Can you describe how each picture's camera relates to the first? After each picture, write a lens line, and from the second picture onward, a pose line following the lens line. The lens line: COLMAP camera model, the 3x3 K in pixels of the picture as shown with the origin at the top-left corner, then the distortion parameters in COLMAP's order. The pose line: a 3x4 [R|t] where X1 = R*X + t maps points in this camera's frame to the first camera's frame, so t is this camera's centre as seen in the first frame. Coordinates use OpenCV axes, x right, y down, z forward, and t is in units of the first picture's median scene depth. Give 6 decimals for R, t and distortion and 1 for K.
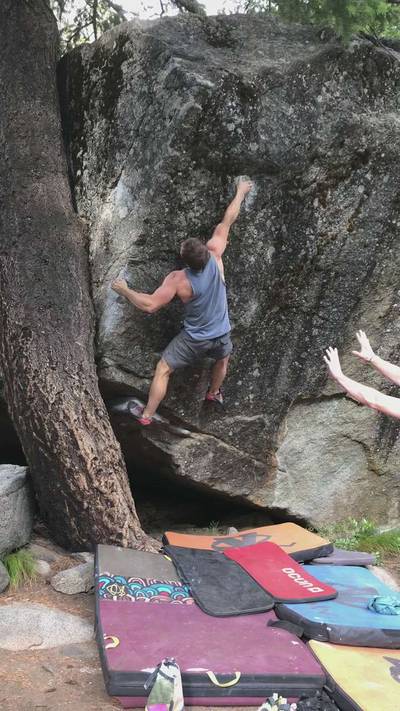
lens RADIAL K [[664.8, 0, 200.0], [0, 664.8, 355.5], [0, 0, 1]] dist [0.108688, -0.305200]
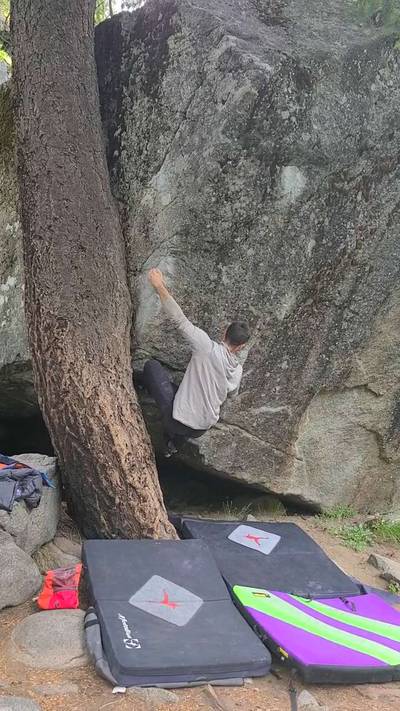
lens RADIAL K [[636.6, 0, 206.6], [0, 636.6, 352.4], [0, 0, 1]] dist [0.045533, -0.007230]
pose [[0.998174, 0.036146, 0.048400, -0.088781], [-0.038851, 0.997666, 0.056158, -0.047217], [-0.046257, -0.057936, 0.997248, 0.072717]]
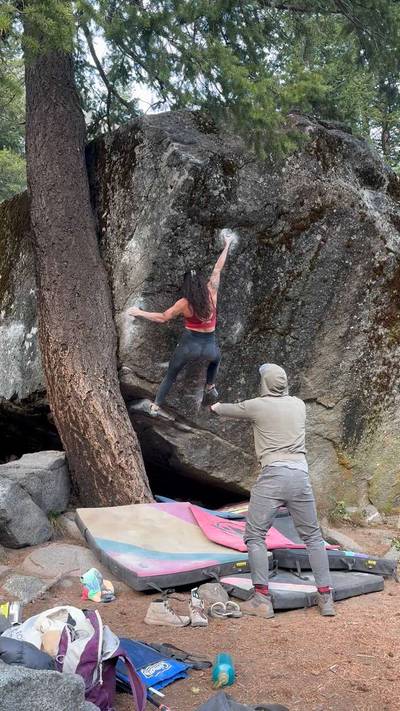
lens RADIAL K [[601.1, 0, 201.0], [0, 601.1, 354.0], [0, 0, 1]] dist [0.184333, -0.405166]
pose [[0.999750, -0.016590, -0.014967, 0.026229], [0.015494, 0.997382, -0.070628, 0.063112], [0.016100, 0.070378, 0.997390, -0.181821]]
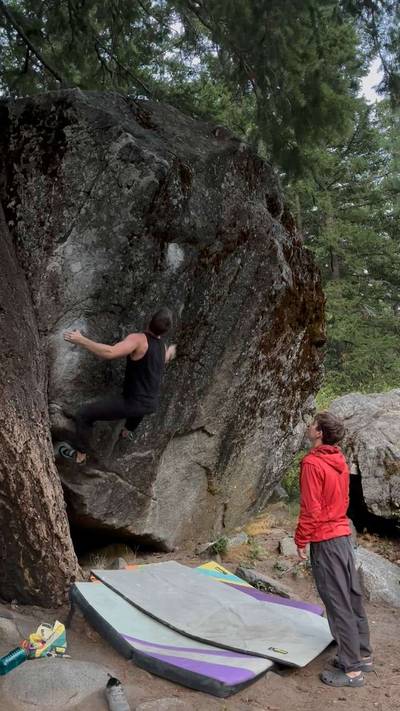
lens RADIAL K [[601.1, 0, 201.0], [0, 601.1, 354.0], [0, 0, 1]] dist [0.184333, -0.405166]
pose [[0.881040, 0.005610, 0.473009, -0.375676], [0.024178, 0.998089, -0.056872, -0.015163], [-0.472424, 0.061543, 0.879220, 0.063708]]
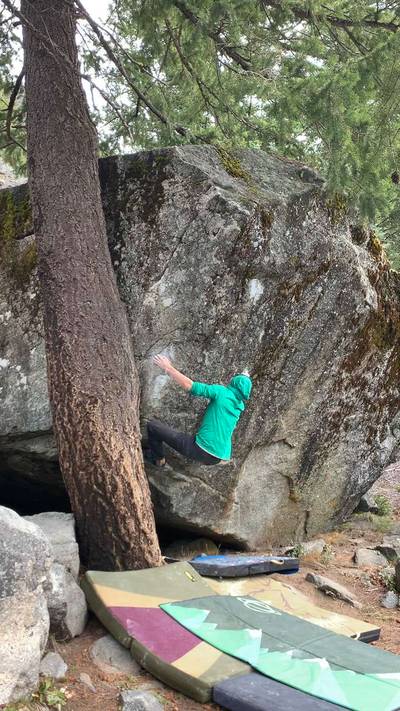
lens RADIAL K [[614.8, 0, 203.8], [0, 614.8, 350.2], [0, 0, 1]] dist [0.099767, -0.002931]
pose [[0.950164, 0.033590, 0.309935, -0.381213], [-0.019650, 0.998655, -0.047989, -0.068097], [-0.311130, 0.039507, 0.949546, -0.095862]]
